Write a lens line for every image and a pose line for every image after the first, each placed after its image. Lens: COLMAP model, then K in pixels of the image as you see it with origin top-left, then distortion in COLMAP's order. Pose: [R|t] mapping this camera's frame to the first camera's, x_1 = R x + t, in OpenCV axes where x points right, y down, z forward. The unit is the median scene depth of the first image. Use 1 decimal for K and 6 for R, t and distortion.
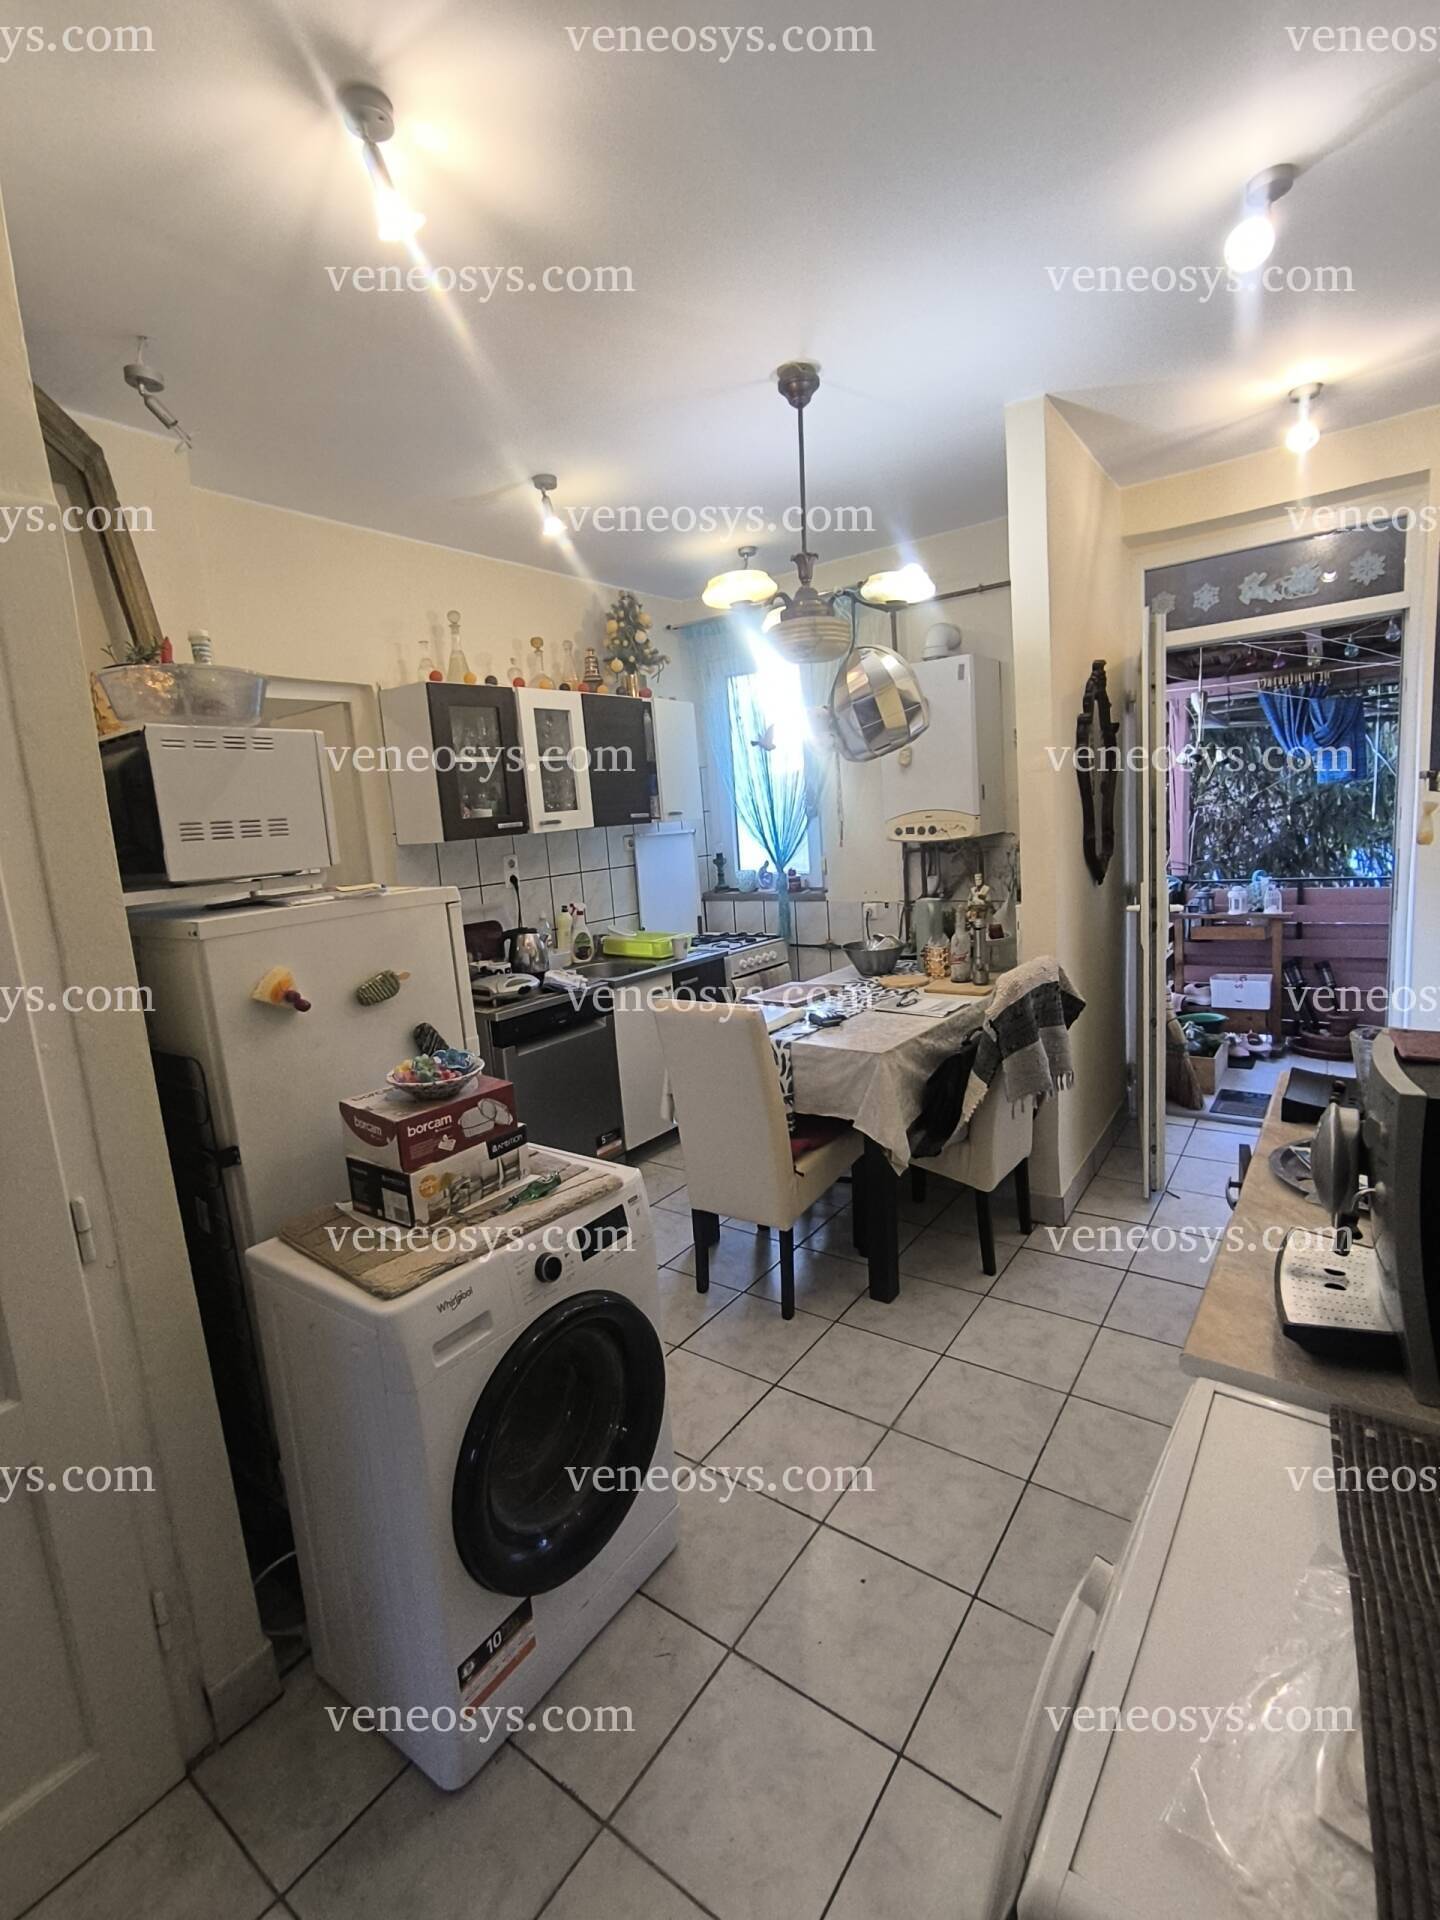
lens RADIAL K [[879.1, 0, 717.2], [0, 879.1, 945.7], [0, 0, 1]] dist [-0.057563, 0.046021]
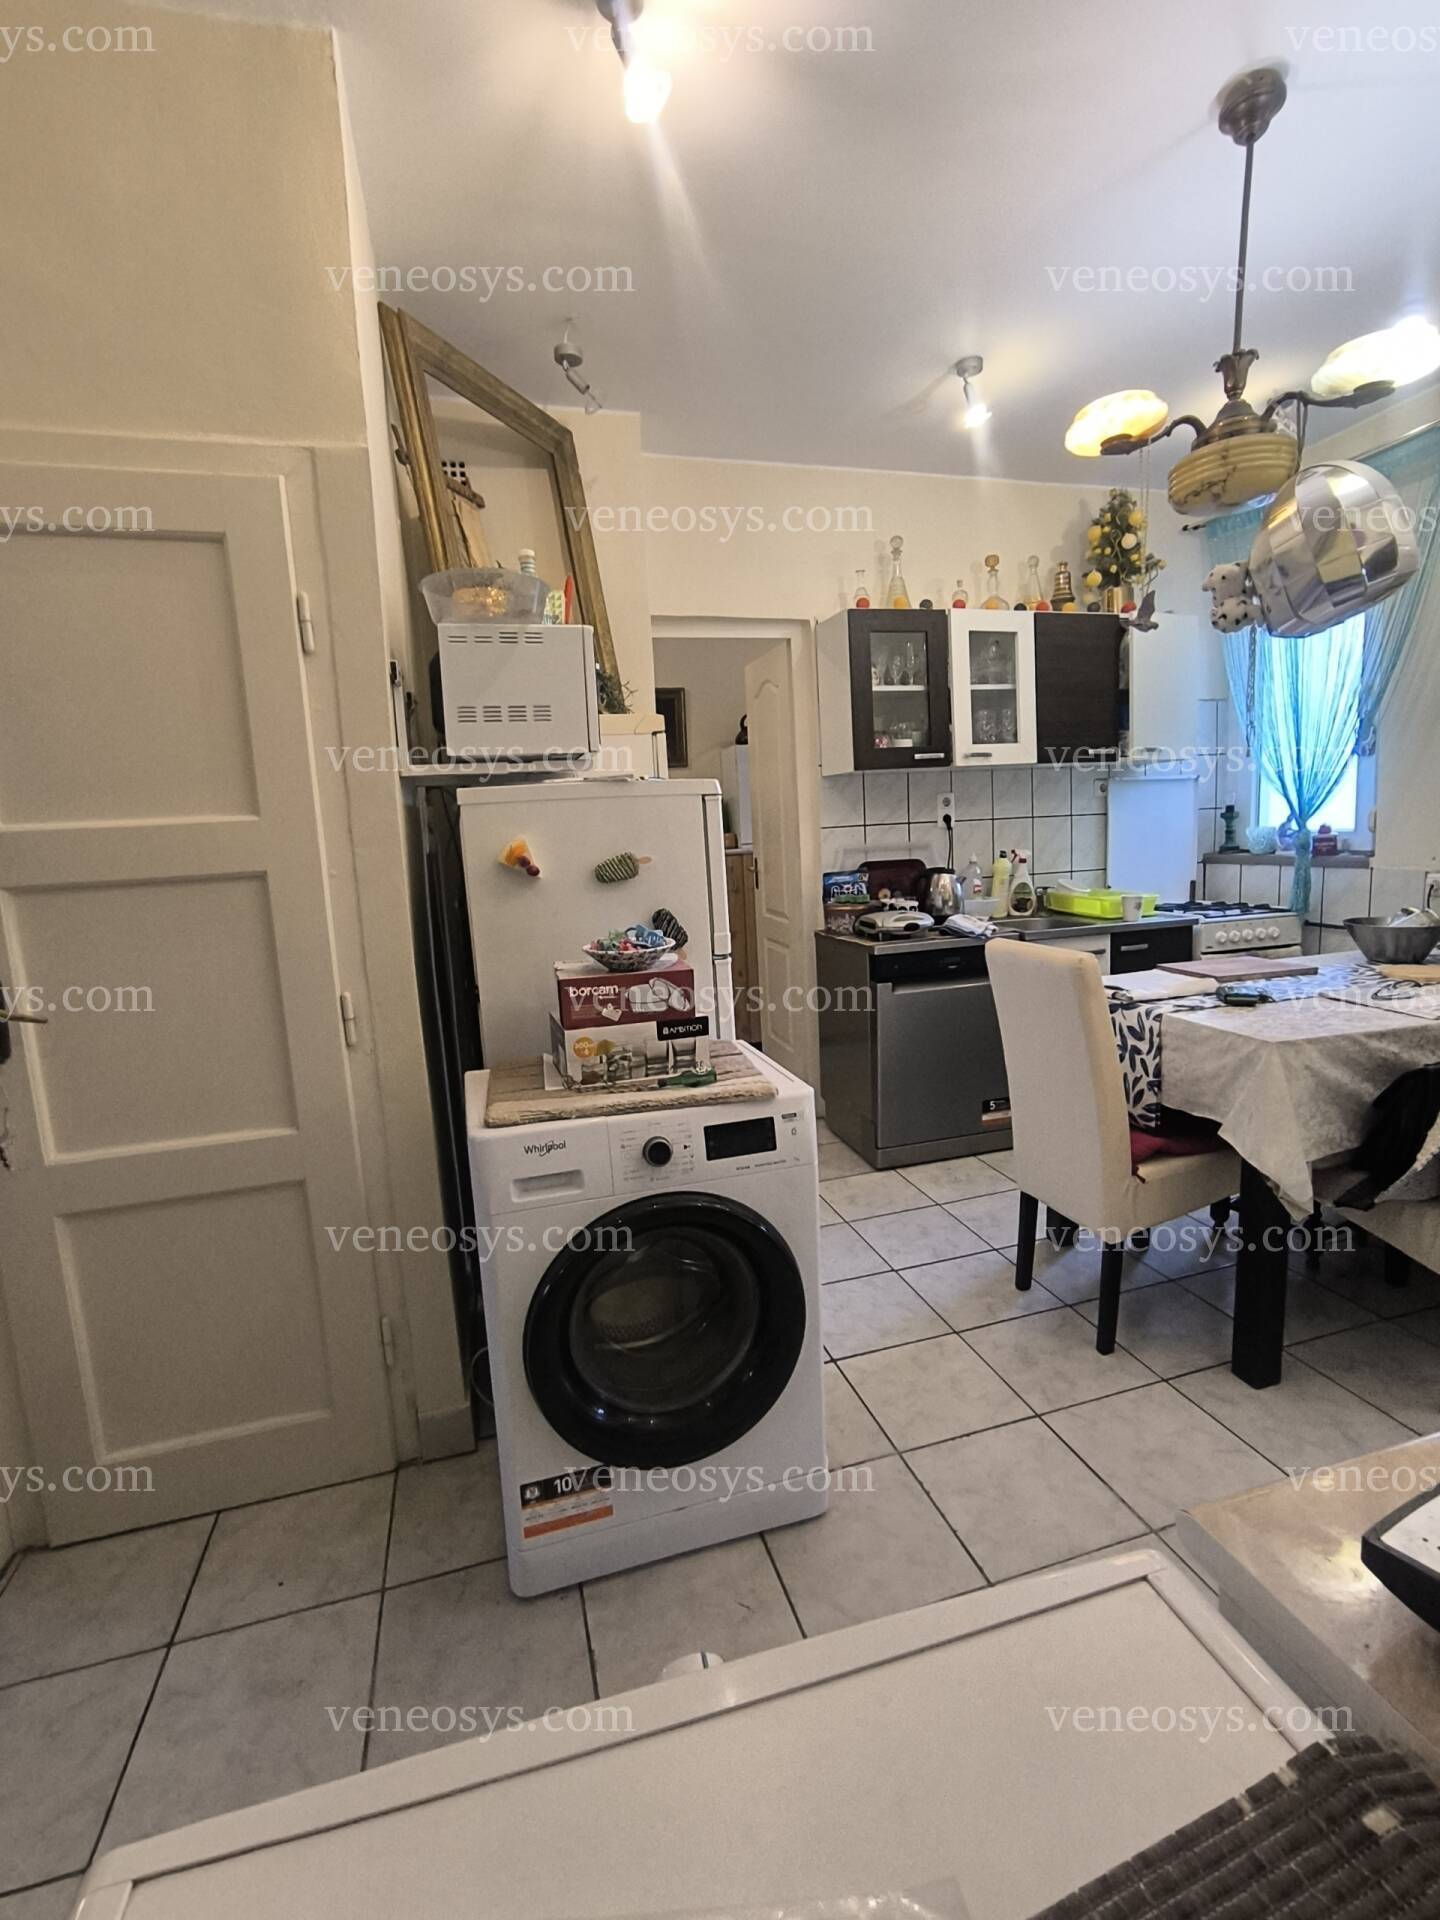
lens RADIAL K [[879.1, 0, 717.2], [0, 879.1, 945.7], [0, 0, 1]] dist [-0.057563, 0.046021]
pose [[0.791737, 0.113632, -0.600200, 0.191137], [-0.097850, 0.993450, 0.059008, 0.036135], [0.602974, 0.012011, 0.797671, 0.120245]]
